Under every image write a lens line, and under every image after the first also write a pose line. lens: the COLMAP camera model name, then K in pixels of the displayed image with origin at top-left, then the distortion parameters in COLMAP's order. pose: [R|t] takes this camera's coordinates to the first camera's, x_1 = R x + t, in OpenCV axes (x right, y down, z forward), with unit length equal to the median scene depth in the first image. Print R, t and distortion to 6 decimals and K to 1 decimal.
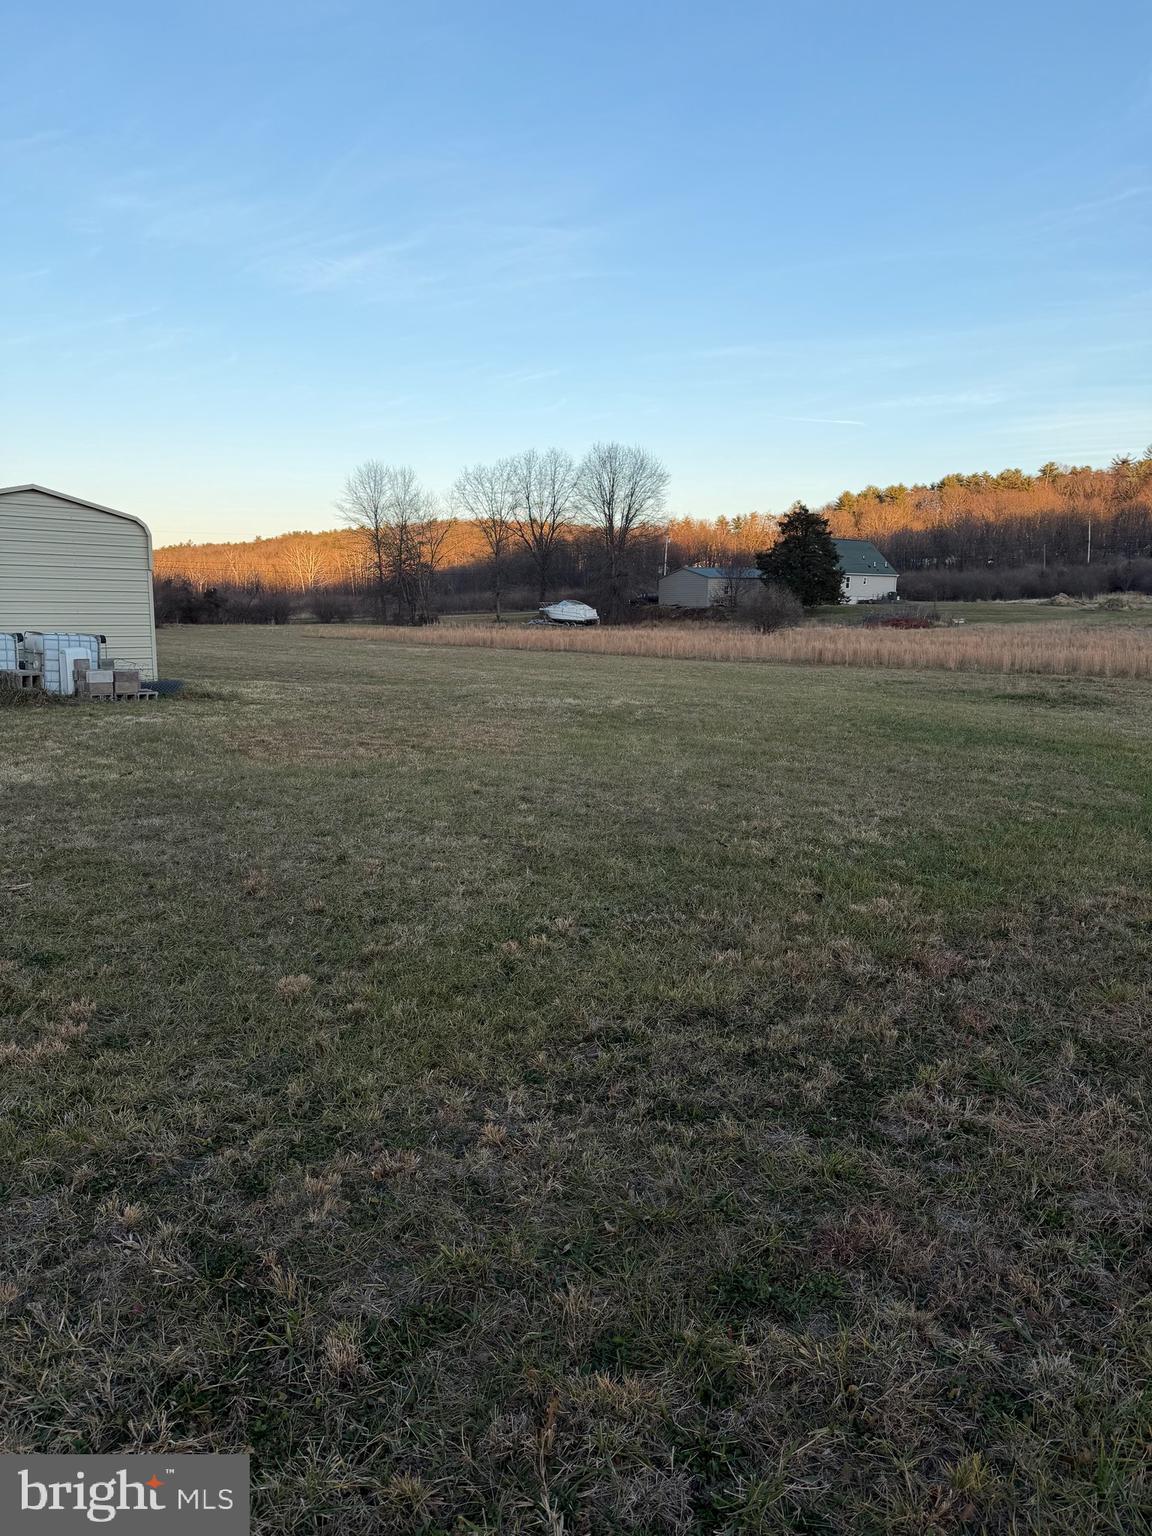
lens RADIAL K [[1049.3, 0, 569.7], [0, 1049.3, 767.4], [0, 0, 1]] dist [0.031551, -0.052530]
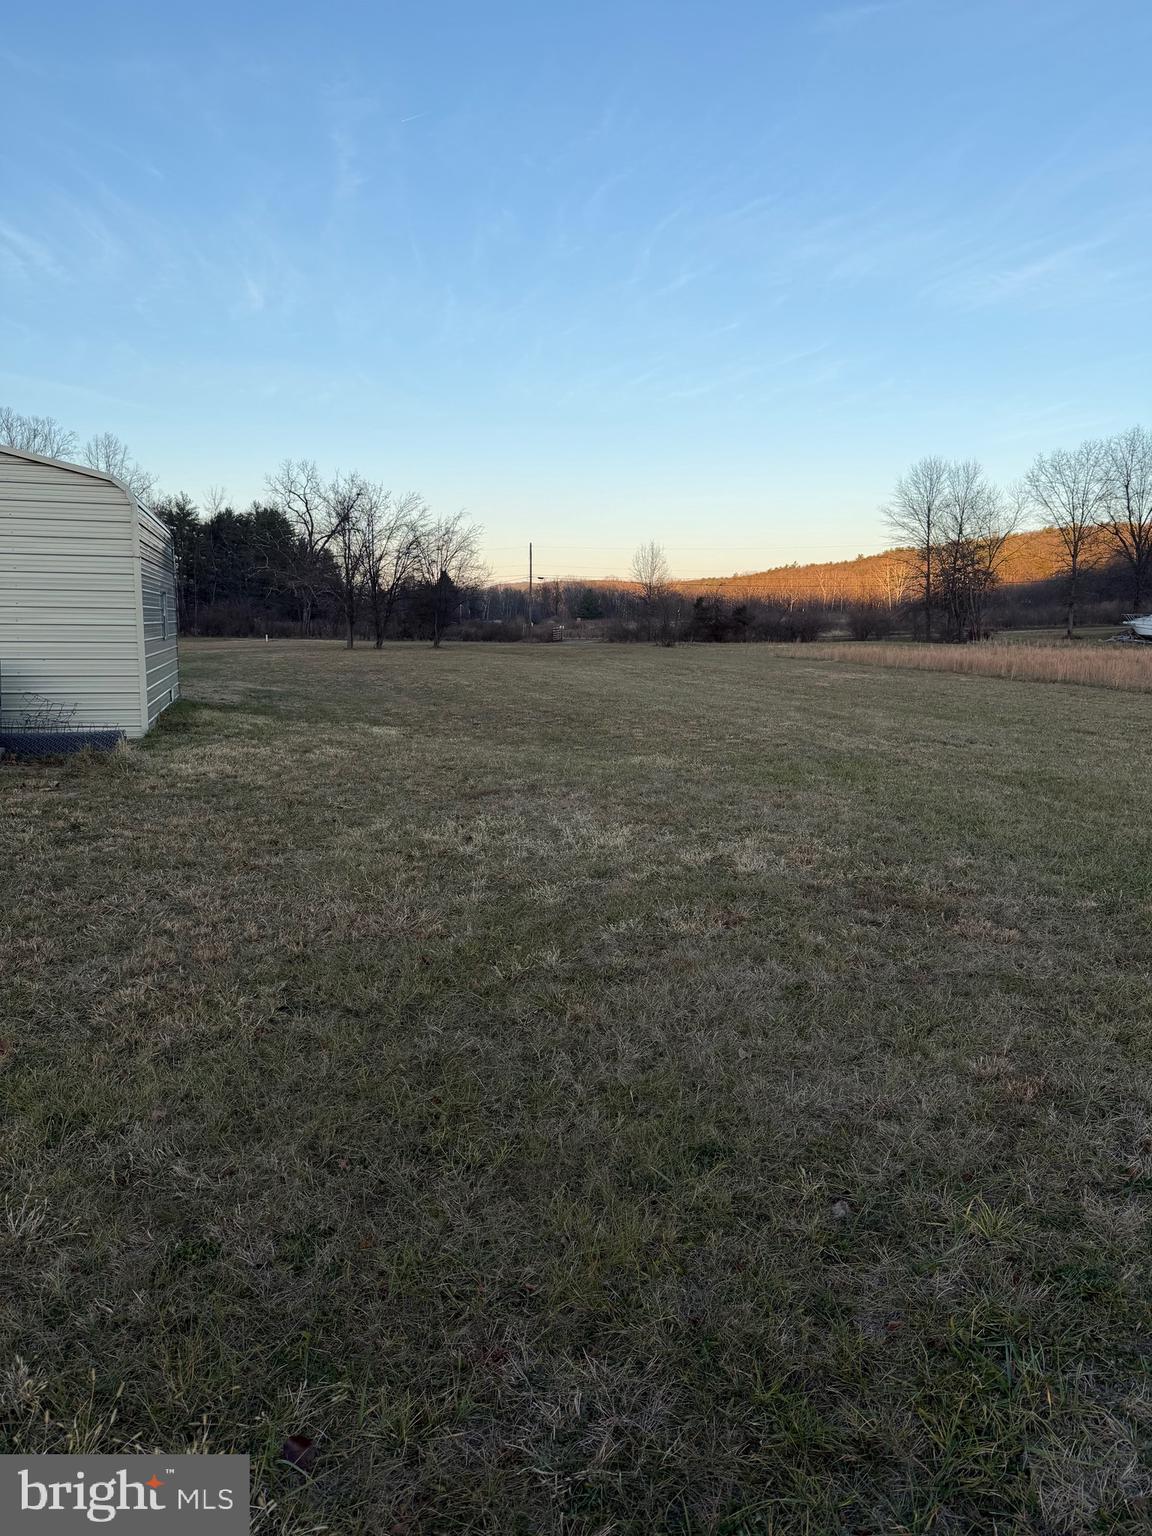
lens RADIAL K [[1049.3, 0, 579.4], [0, 1049.3, 772.7], [0, 0, 1]] dist [0.031551, -0.052530]
pose [[0.857958, 0.064266, -0.509684, 0.028378], [-0.070107, 0.997509, 0.007764, -0.013815], [0.508913, 0.029071, 0.860327, 0.099568]]
